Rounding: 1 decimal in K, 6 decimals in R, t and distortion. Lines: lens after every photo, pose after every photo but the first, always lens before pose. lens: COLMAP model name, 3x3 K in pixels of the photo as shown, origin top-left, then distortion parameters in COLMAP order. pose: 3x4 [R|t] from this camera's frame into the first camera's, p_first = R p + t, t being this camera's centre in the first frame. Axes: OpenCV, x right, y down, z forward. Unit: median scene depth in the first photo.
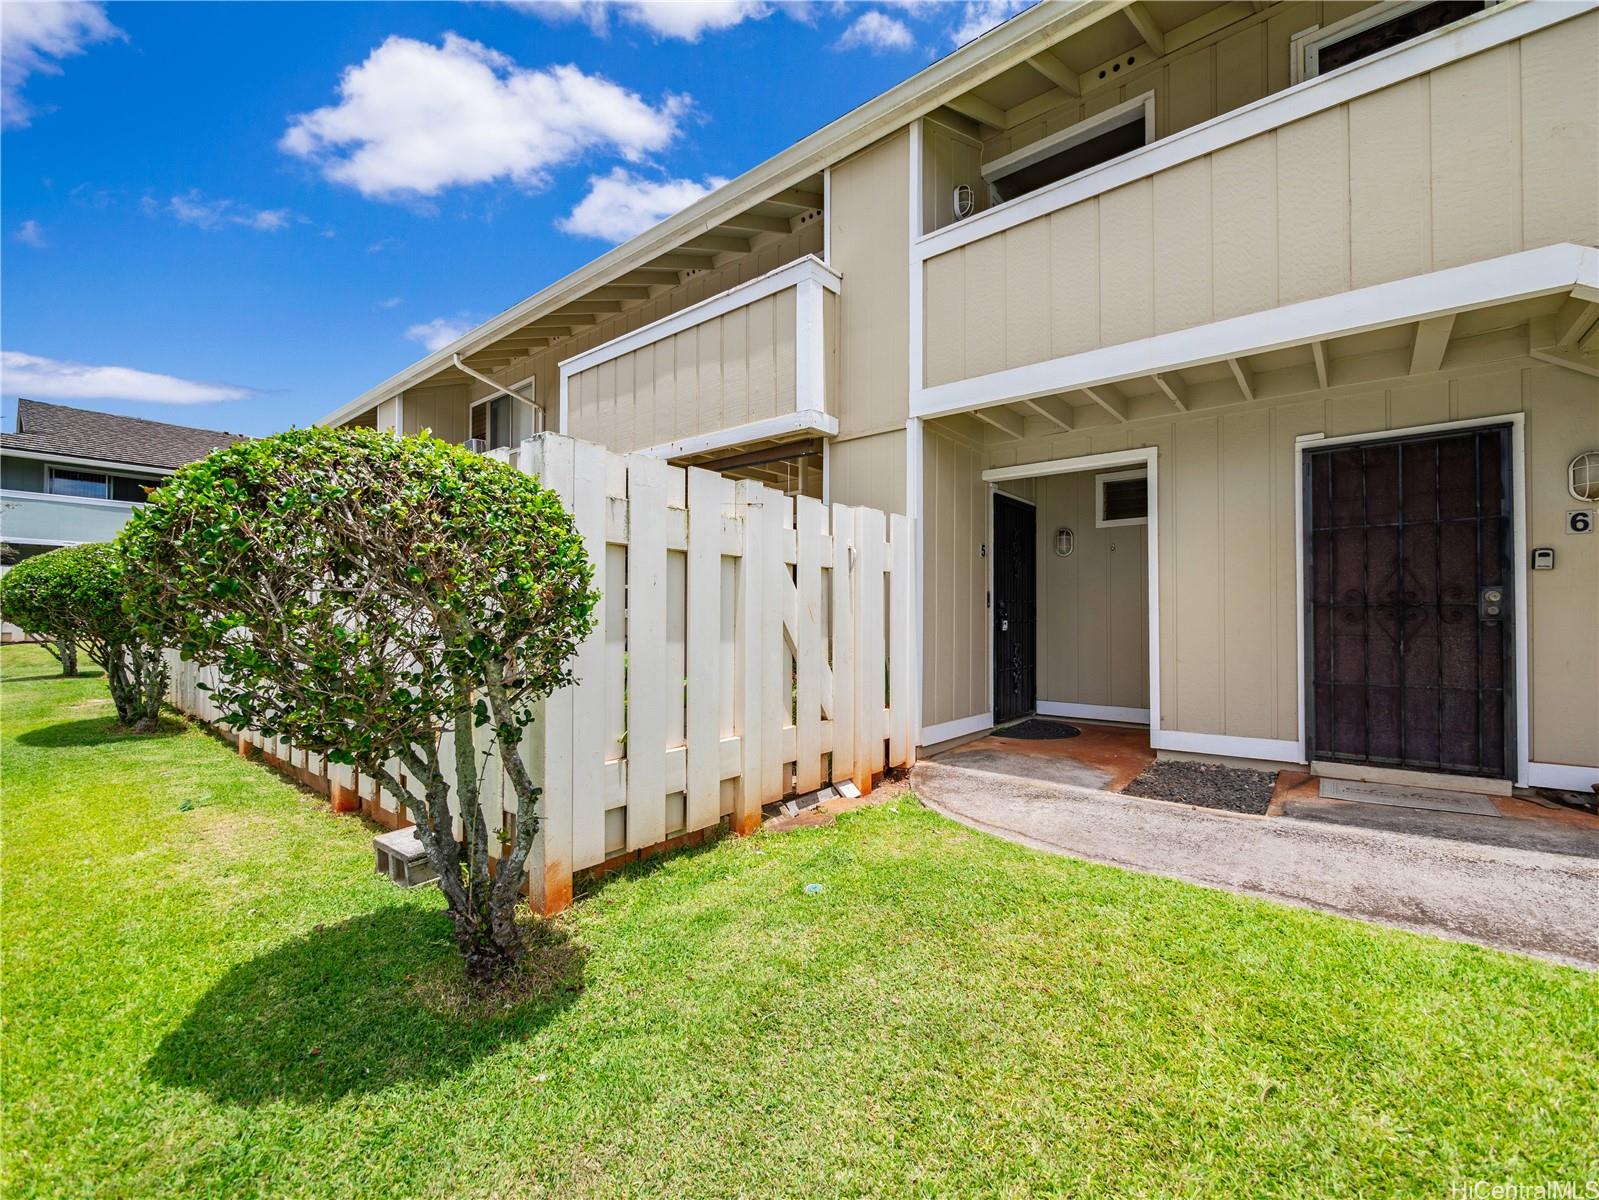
lens RADIAL K [[668.1, 0, 800.4], [0, 668.1, 604.8], [0, 0, 1]] dist [-0.012873, 0.001938]
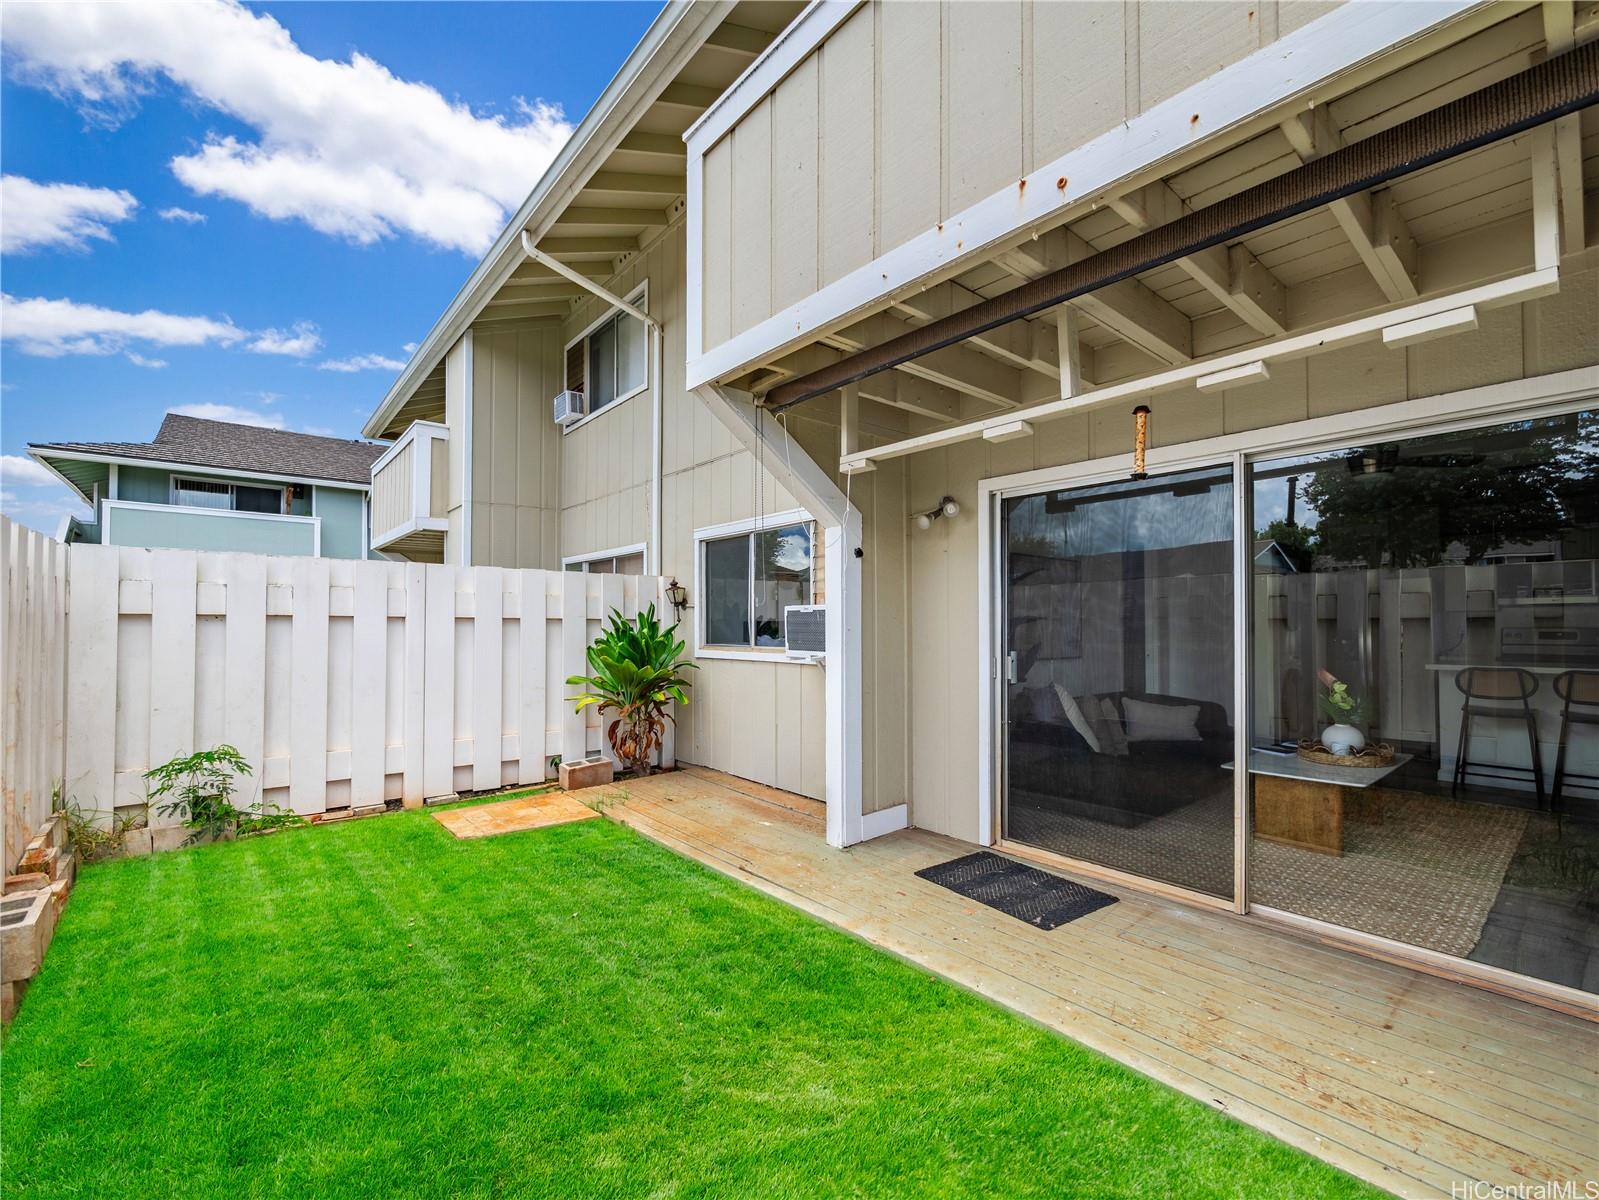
lens RADIAL K [[668.1, 0, 796.9], [0, 668.1, 606.4], [0, 0, 1]] dist [-0.012873, 0.001938]
pose [[0.984202, -0.006651, -0.176926, -0.127097], [0.005040, 0.999942, -0.009556, -0.011987], [0.176980, 0.008513, 0.984178, 0.346682]]
